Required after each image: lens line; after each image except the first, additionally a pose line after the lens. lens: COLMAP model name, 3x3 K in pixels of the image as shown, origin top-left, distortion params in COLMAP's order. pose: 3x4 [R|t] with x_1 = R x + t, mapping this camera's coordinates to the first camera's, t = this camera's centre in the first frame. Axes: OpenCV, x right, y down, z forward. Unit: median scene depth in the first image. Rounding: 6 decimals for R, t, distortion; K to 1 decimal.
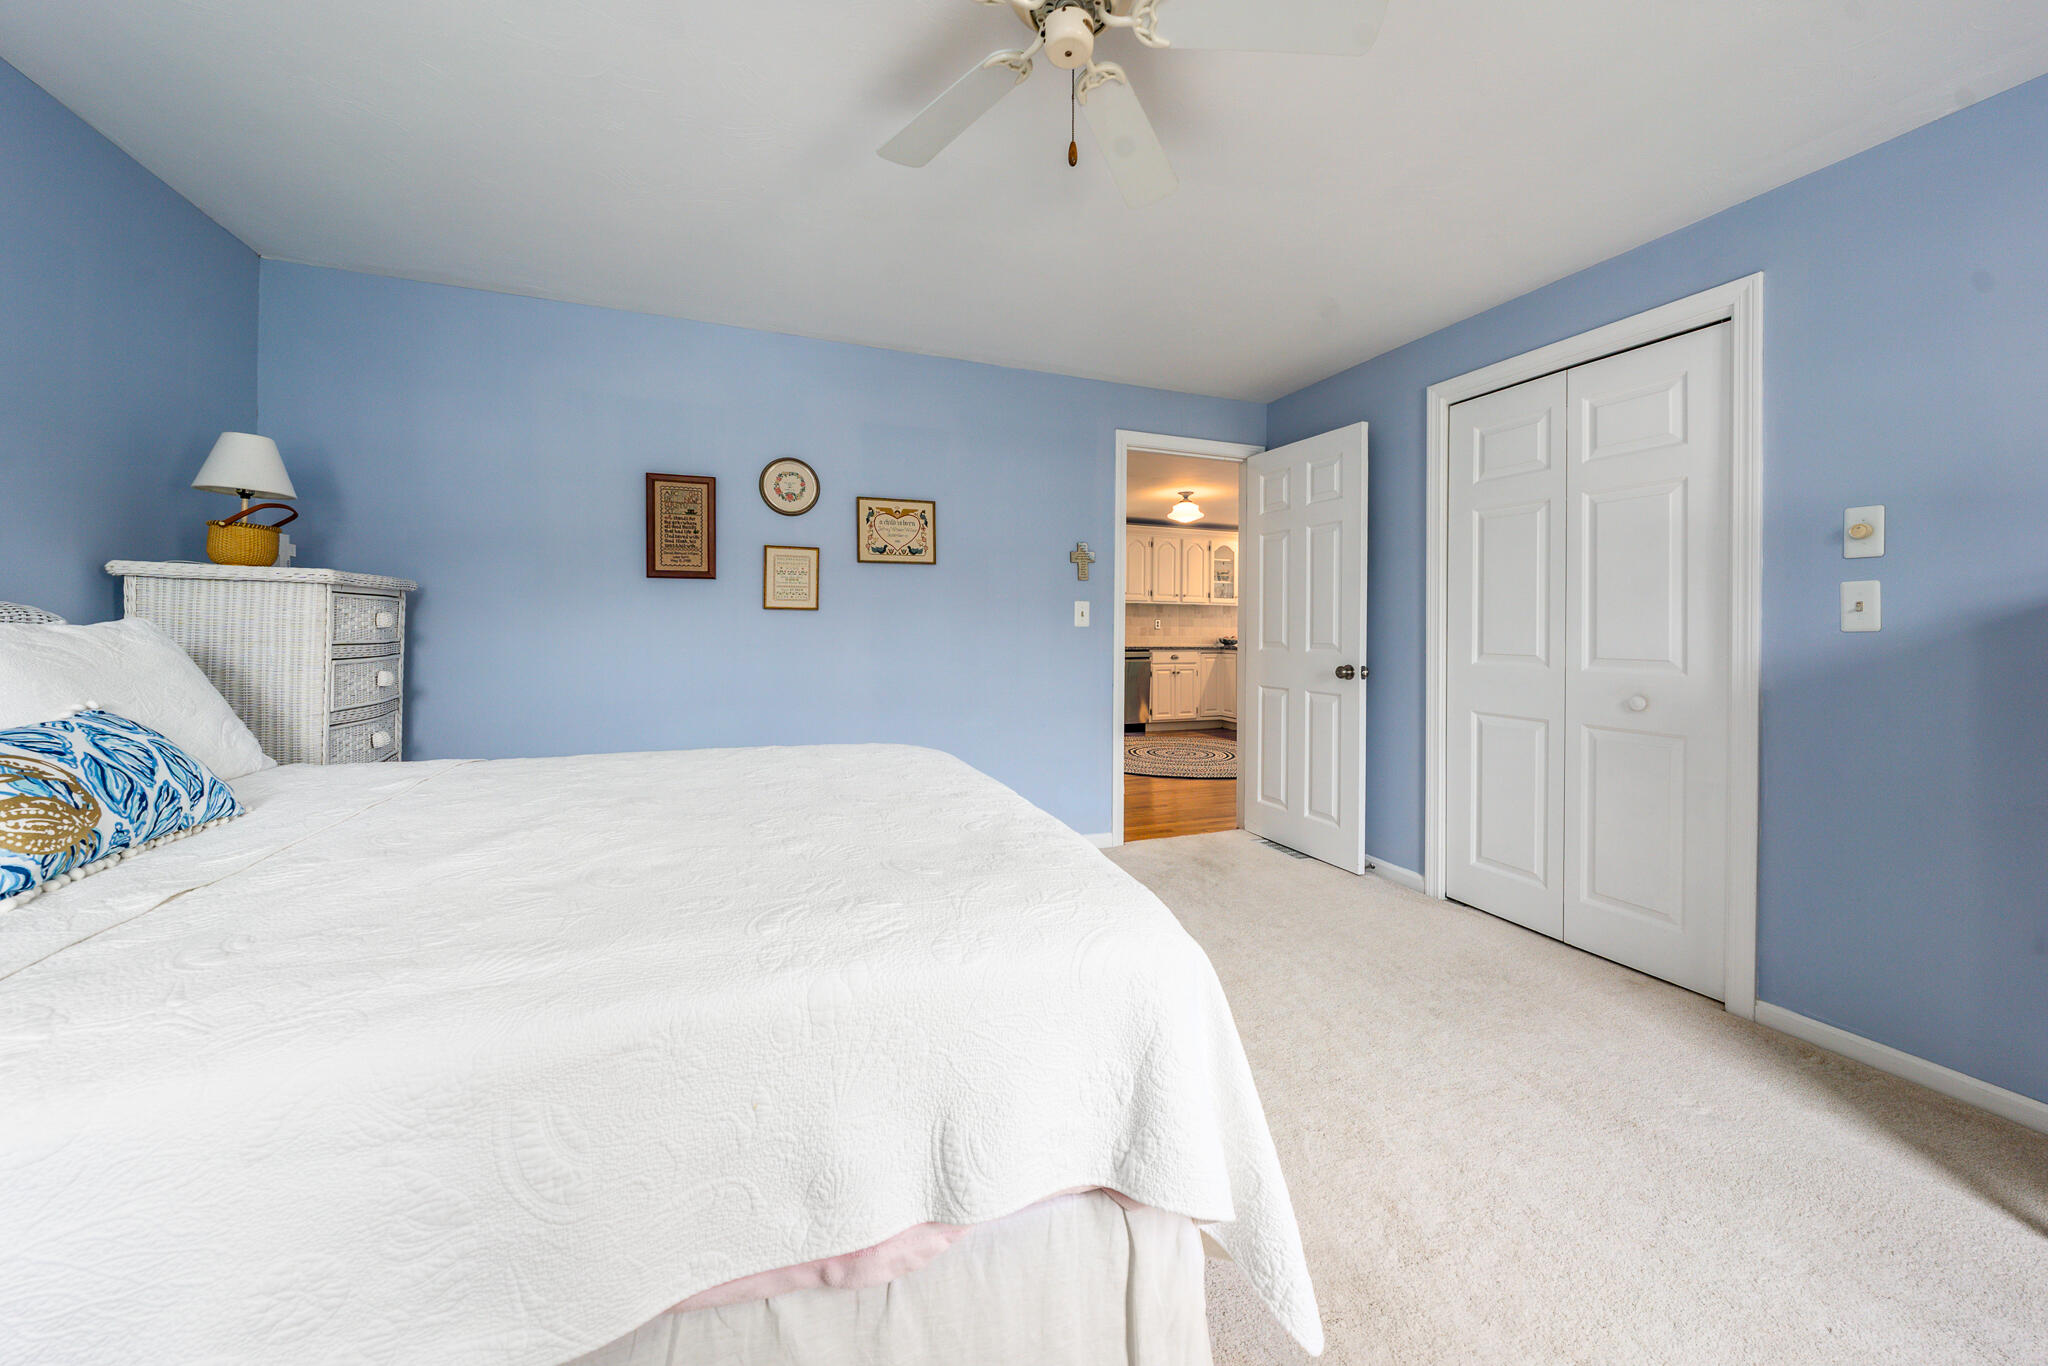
lens RADIAL K [[708.9, 0, 1027.9], [0, 708.9, 669.9], [0, 0, 1]] dist [-0.001955, -0.000056]
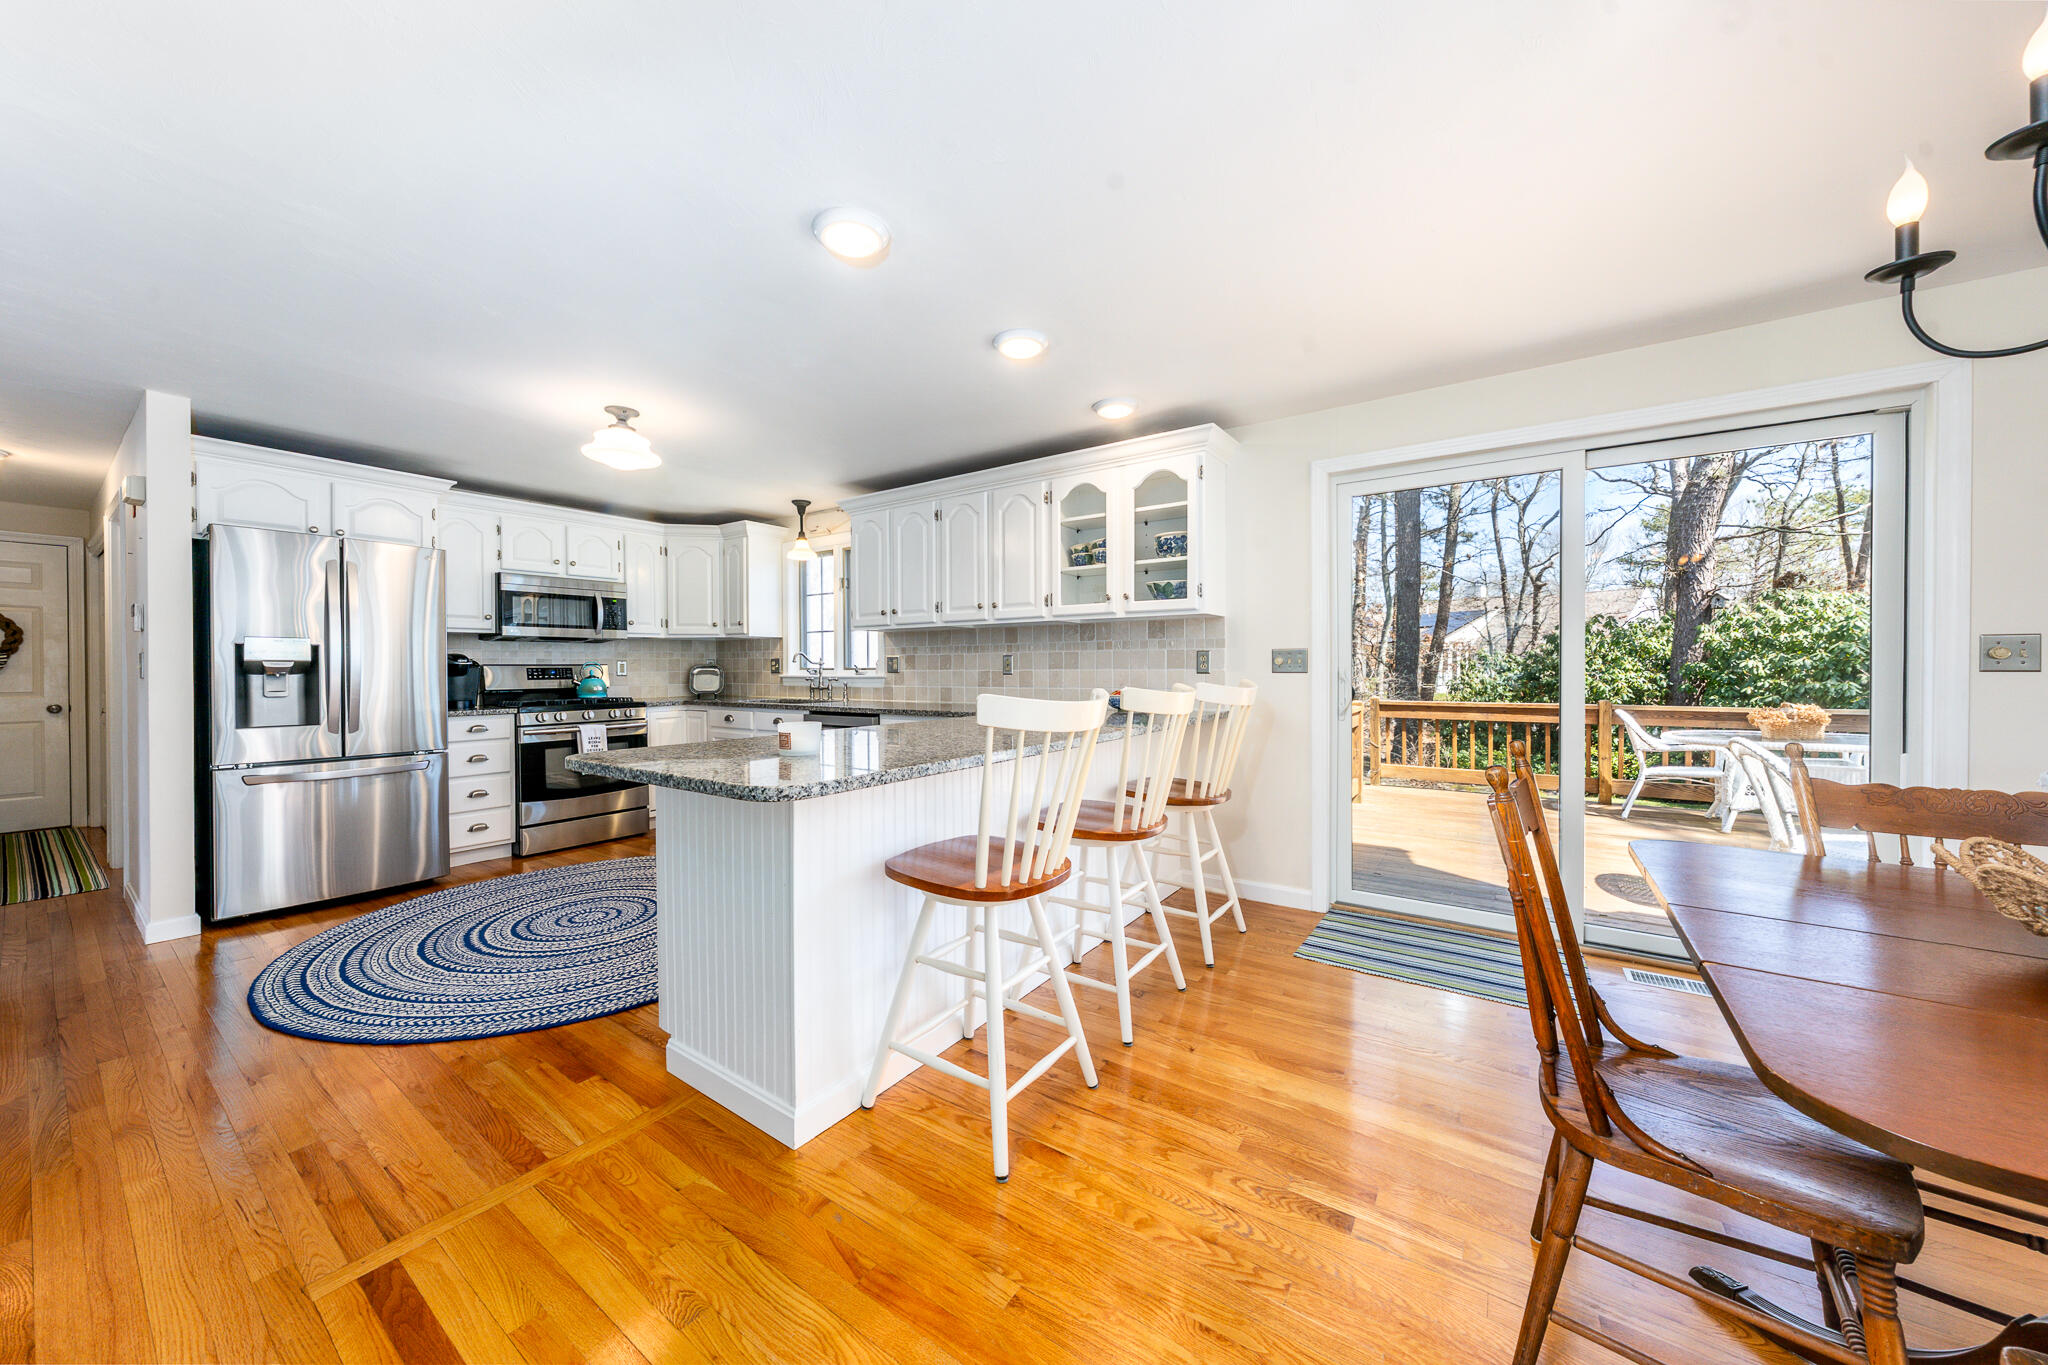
lens RADIAL K [[696.3, 0, 1017.5], [0, 696.3, 671.8], [0, 0, 1]] dist [-0.001919, -0.000013]
pose [[0.507102, -0.002621, -0.861882, 0.647214], [-0.035939, 0.999061, -0.024184, -0.048881], [0.861137, 0.043238, 0.506532, 0.781961]]
